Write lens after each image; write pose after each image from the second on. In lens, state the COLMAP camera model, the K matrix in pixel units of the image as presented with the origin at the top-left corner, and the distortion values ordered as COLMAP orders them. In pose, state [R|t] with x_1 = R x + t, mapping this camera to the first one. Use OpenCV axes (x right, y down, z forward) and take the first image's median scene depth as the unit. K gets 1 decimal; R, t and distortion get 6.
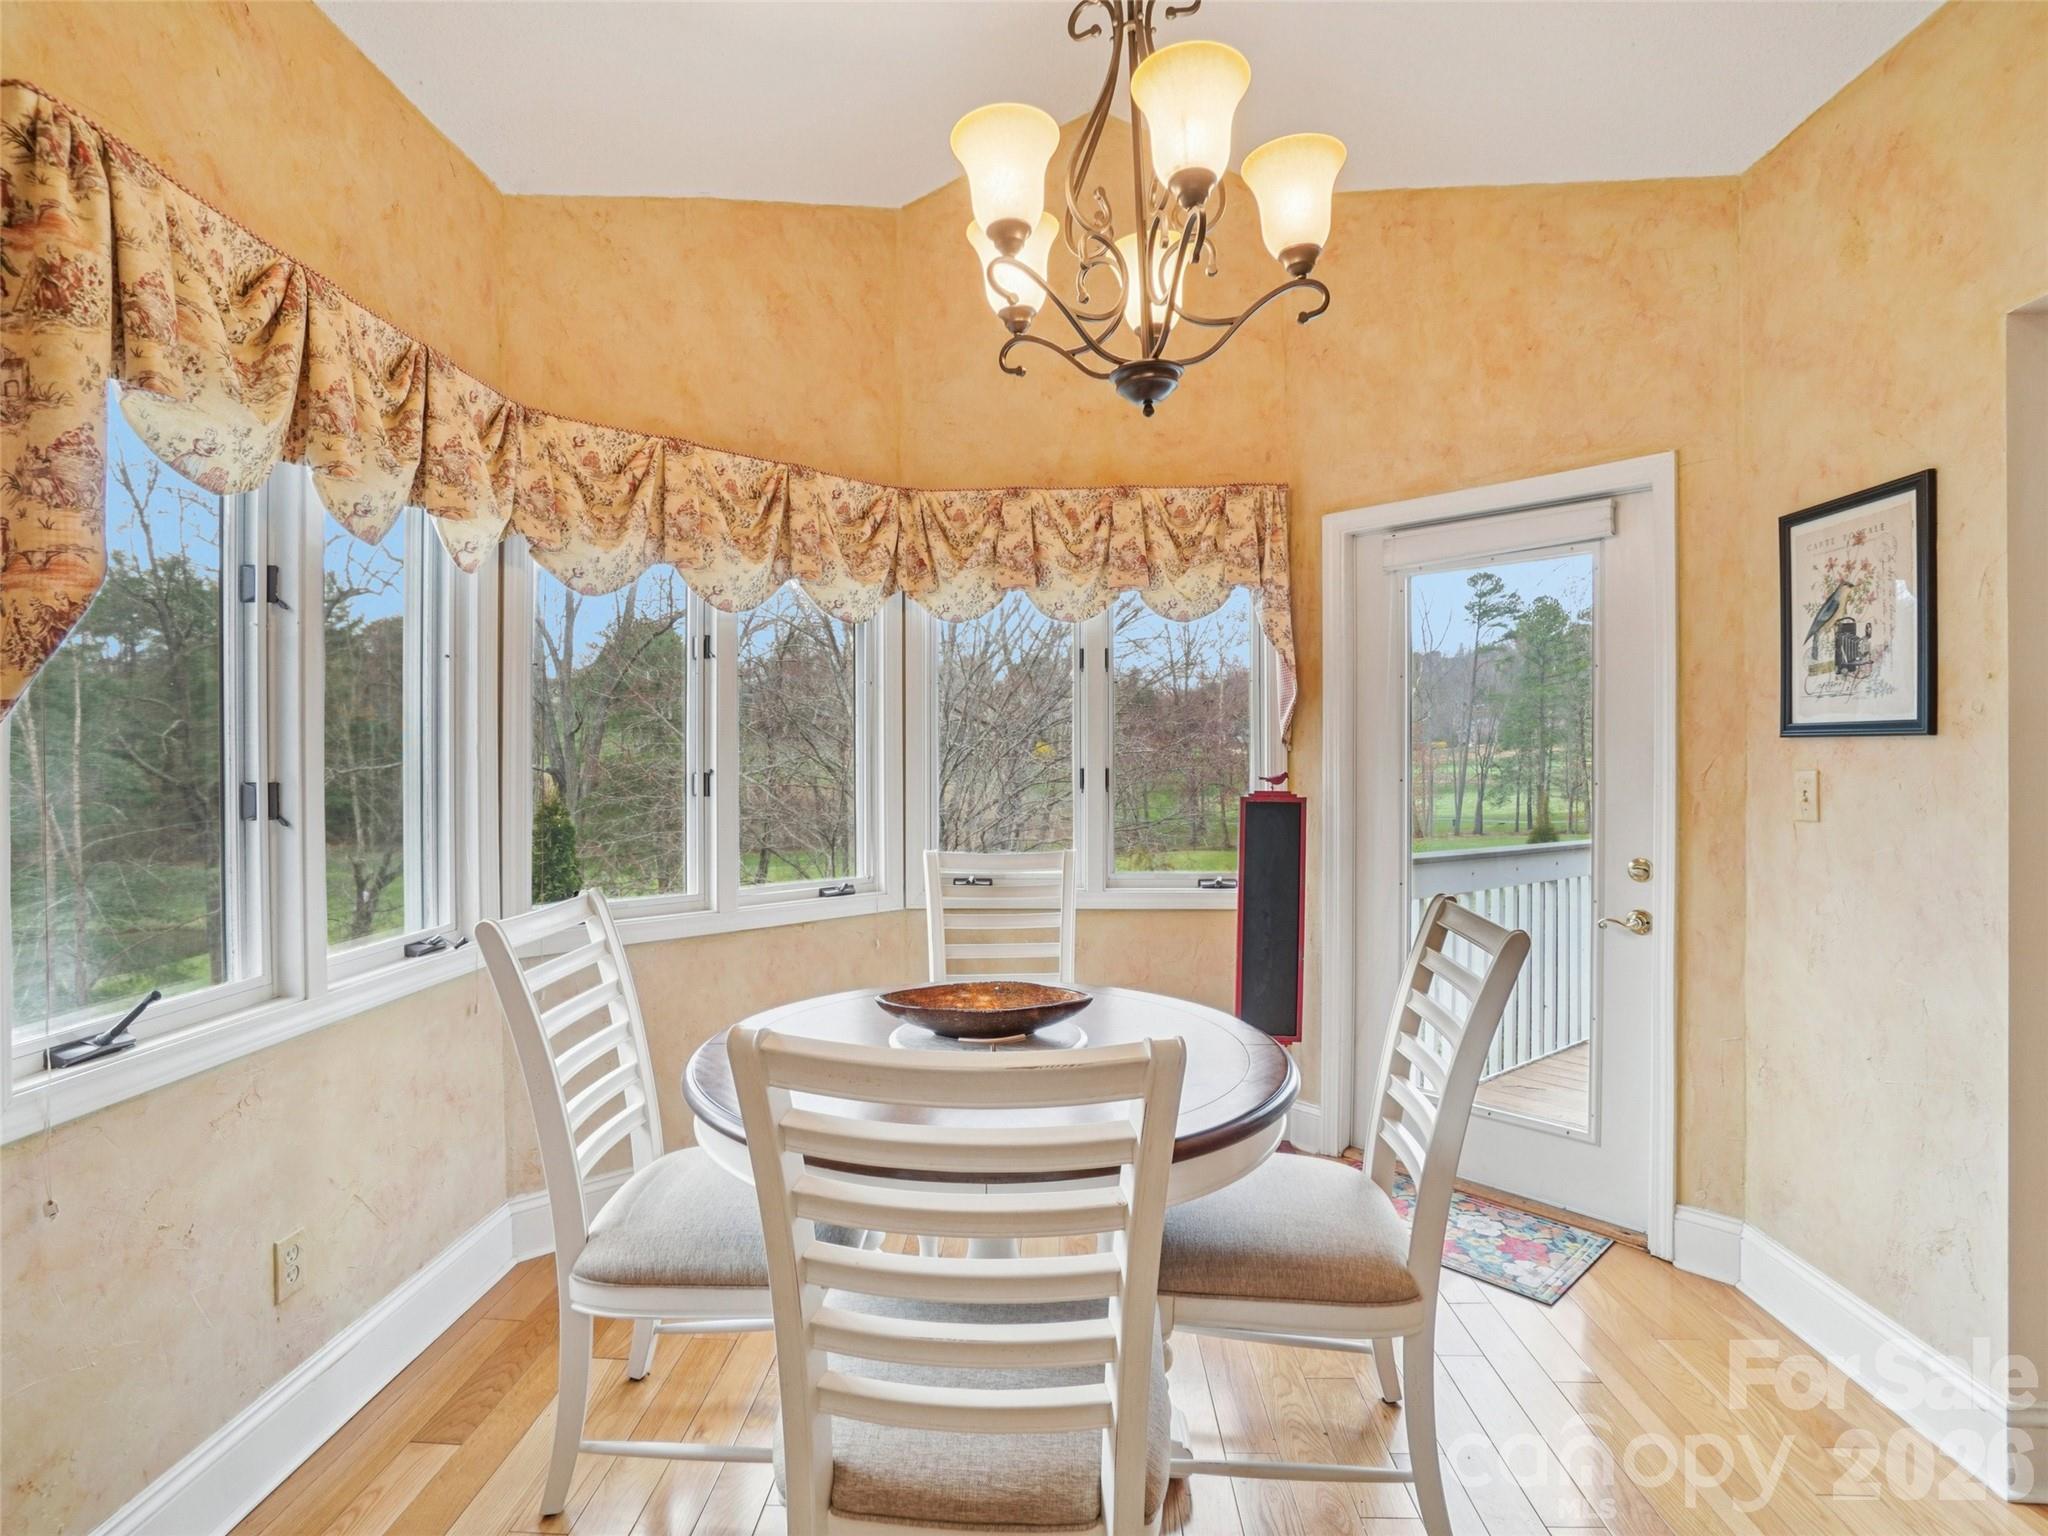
lens RADIAL K [[1018.5, 0, 1014.1], [0, 1018.5, 757.8], [0, 0, 1]] dist [-0.068040, 0.024093]
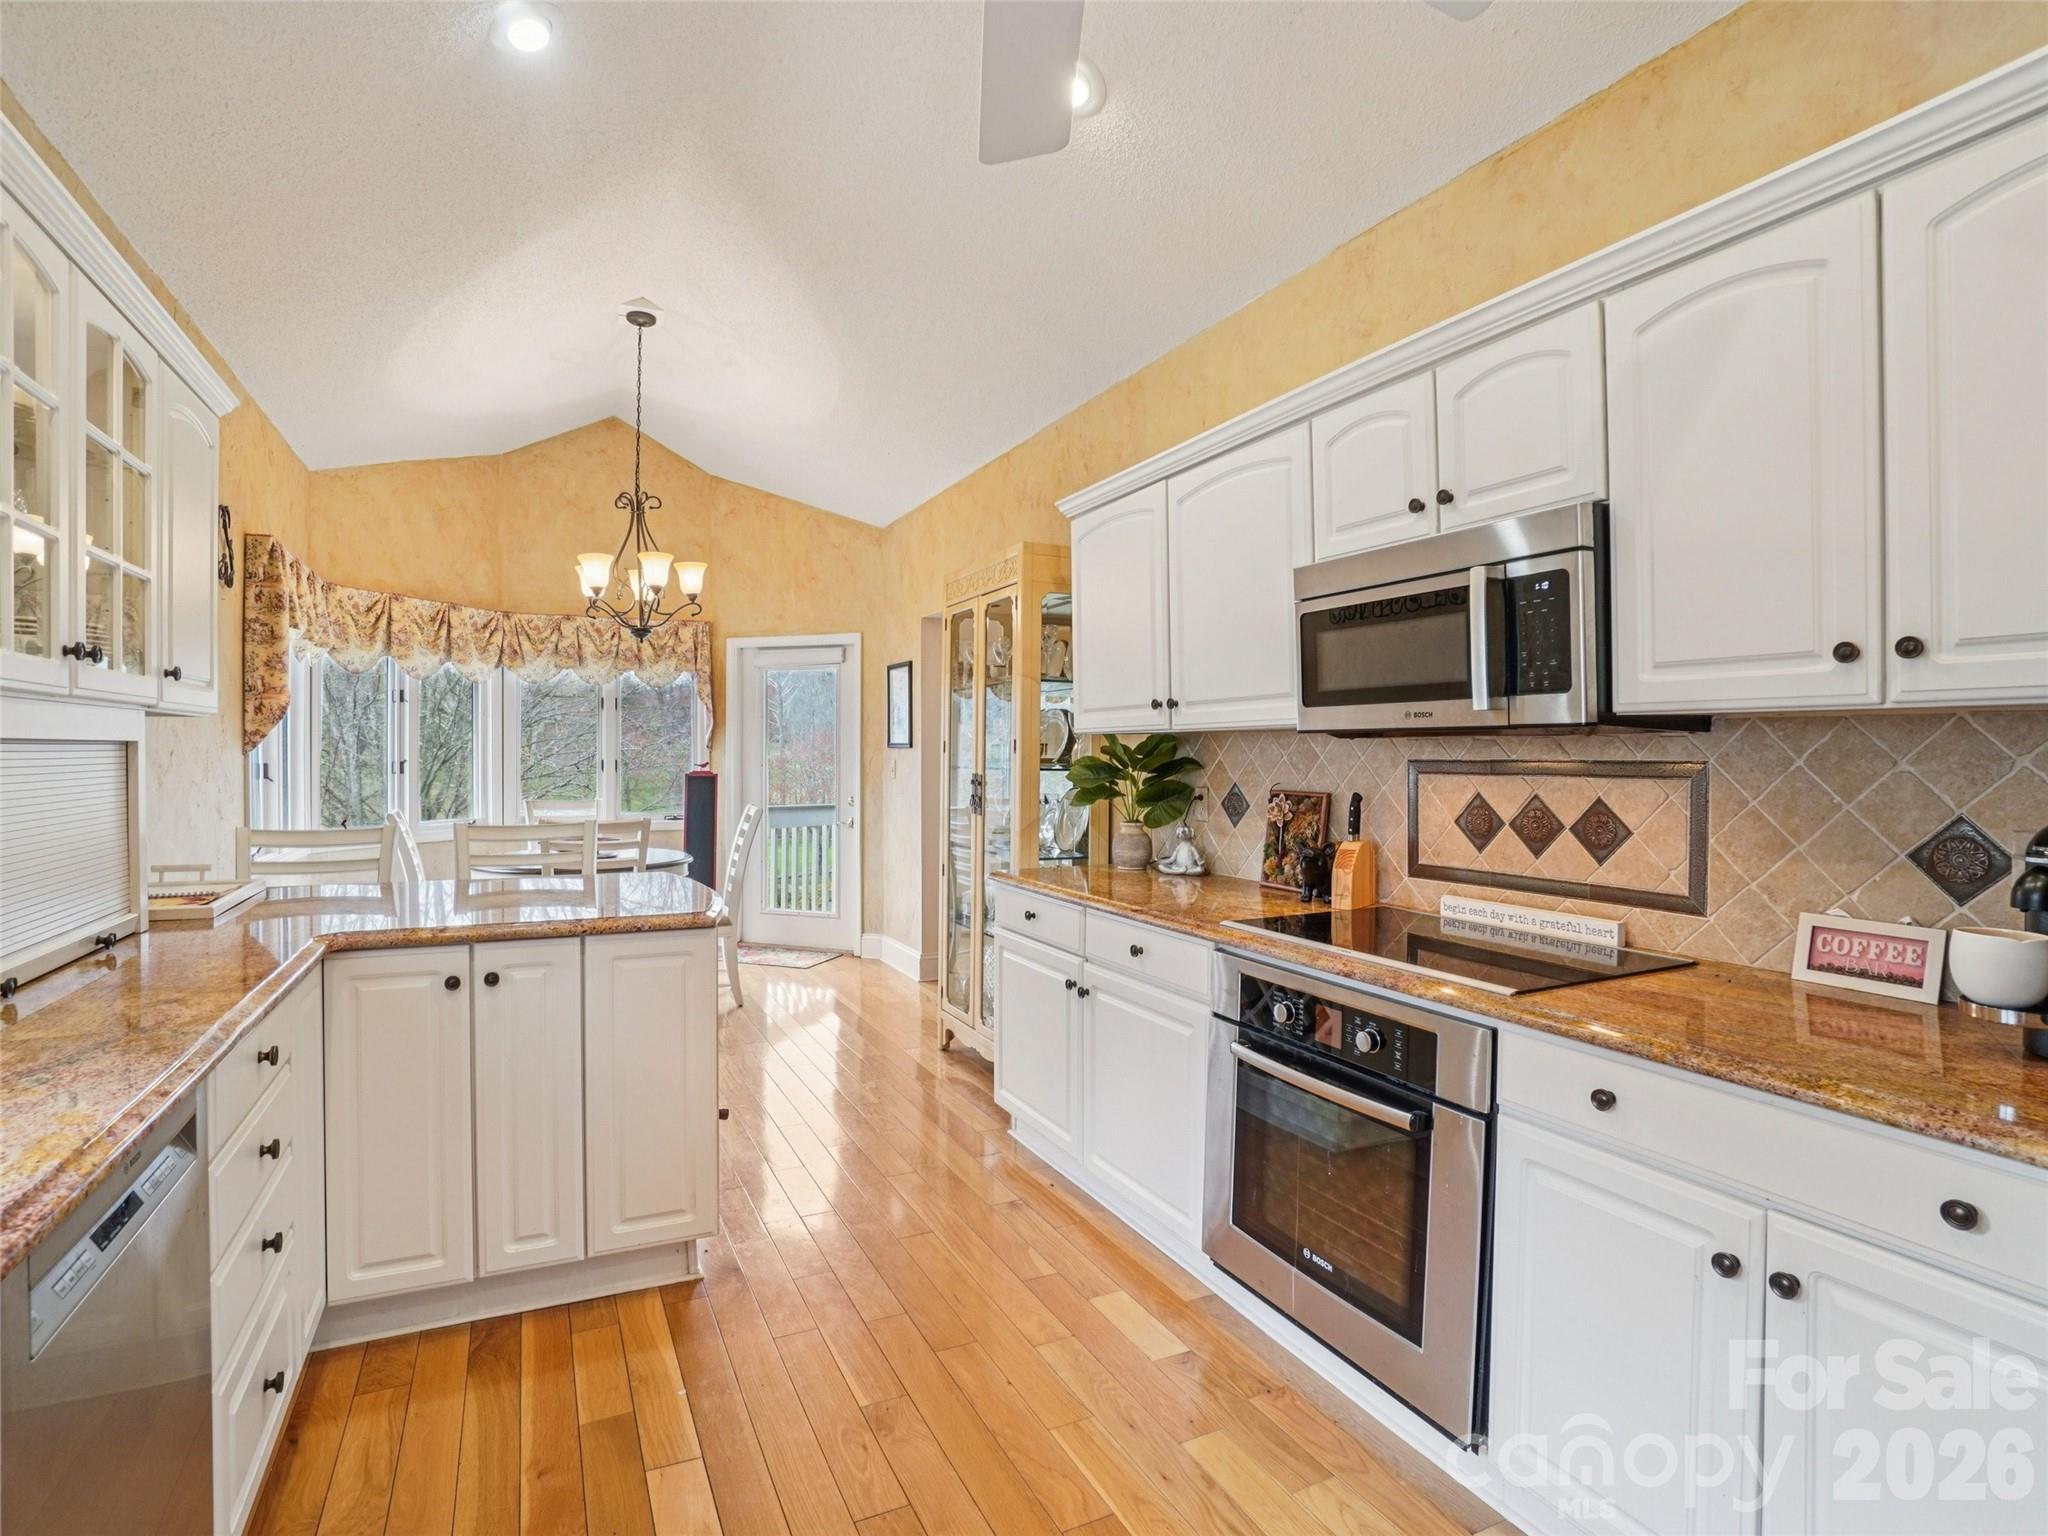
lens RADIAL K [[1018.5, 0, 1014.1], [0, 1018.5, 757.8], [0, 0, 1]] dist [-0.068040, 0.024093]
pose [[0.880026, 0.001880, 0.474923, -0.167613], [-0.002844, 0.999995, 0.001312, 0.002058], [-0.474918, -0.002505, 0.880027, -1.148615]]
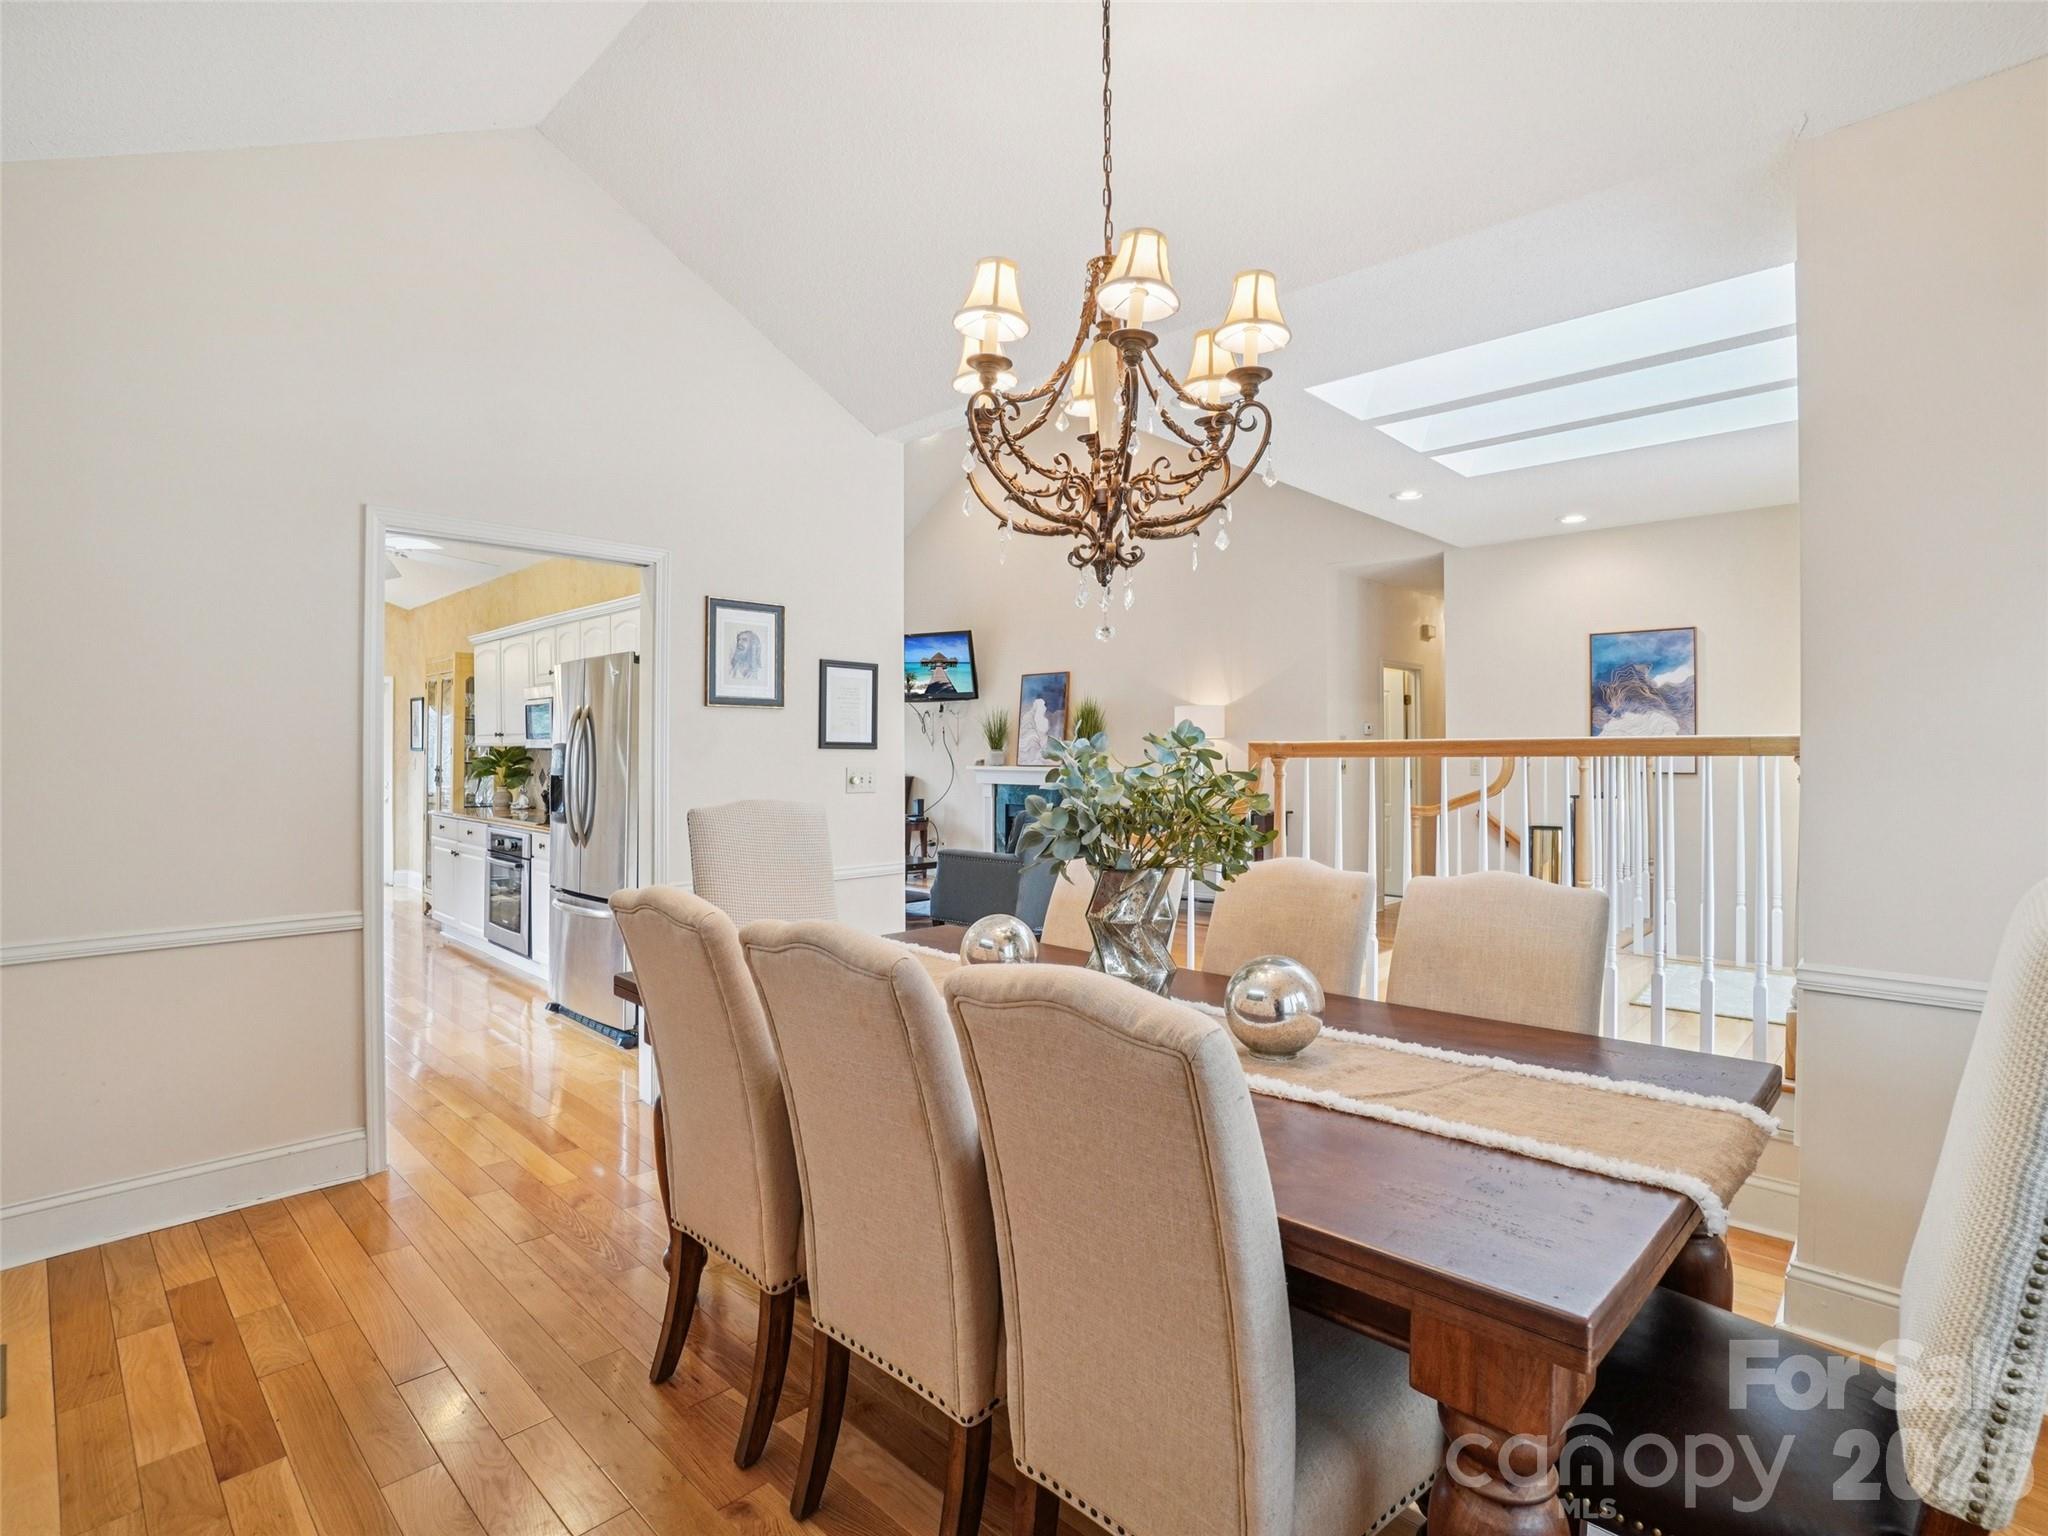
lens RADIAL K [[1018.5, 0, 1014.1], [0, 1018.5, 757.8], [0, 0, 1]] dist [-0.068040, 0.024093]
pose [[0.666291, -0.002426, 0.745688, -0.496744], [0.000833, 0.999997, 0.002509, -0.000125], [-0.745691, -0.001051, 0.666291, -2.734136]]
